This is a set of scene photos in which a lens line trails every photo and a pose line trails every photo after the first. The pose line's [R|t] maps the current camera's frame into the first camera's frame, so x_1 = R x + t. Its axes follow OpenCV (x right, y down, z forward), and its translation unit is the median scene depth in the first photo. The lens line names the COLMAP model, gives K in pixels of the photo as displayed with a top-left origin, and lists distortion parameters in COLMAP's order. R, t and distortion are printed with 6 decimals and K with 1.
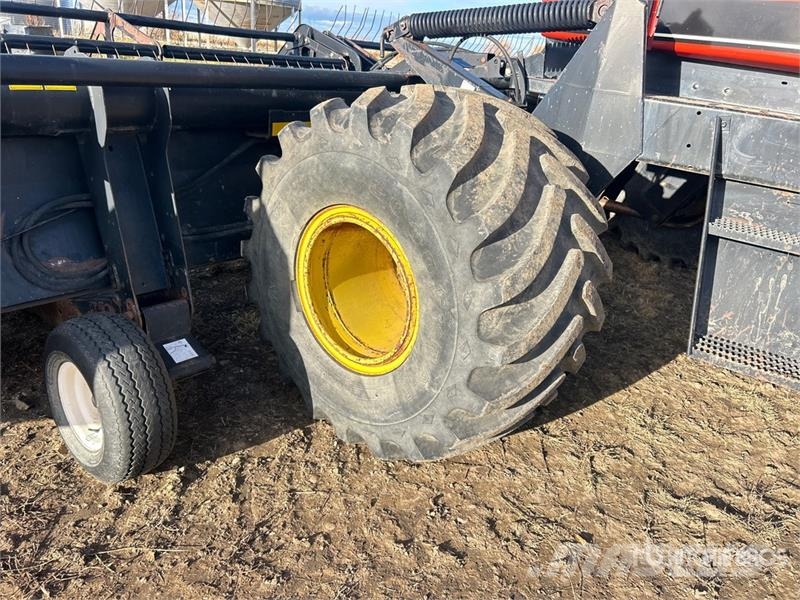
lens RADIAL K [[635.8, 0, 402.3], [0, 635.8, 302.7], [0, 0, 1]] dist [-0.000267, -0.021044]
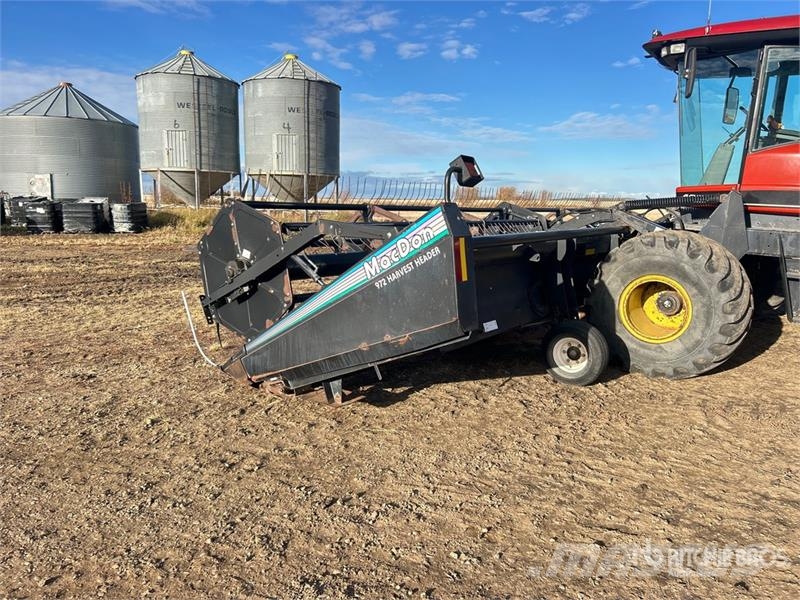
lens RADIAL K [[635.8, 0, 378.4], [0, 635.8, 300.0], [0, 0, 1]] dist [-0.000267, -0.021044]
pose [[0.996985, -0.068568, 0.036311, -1.268408], [0.075131, 0.970029, -0.231082, 0.450291], [-0.019378, 0.233114, 0.972256, -1.448098]]
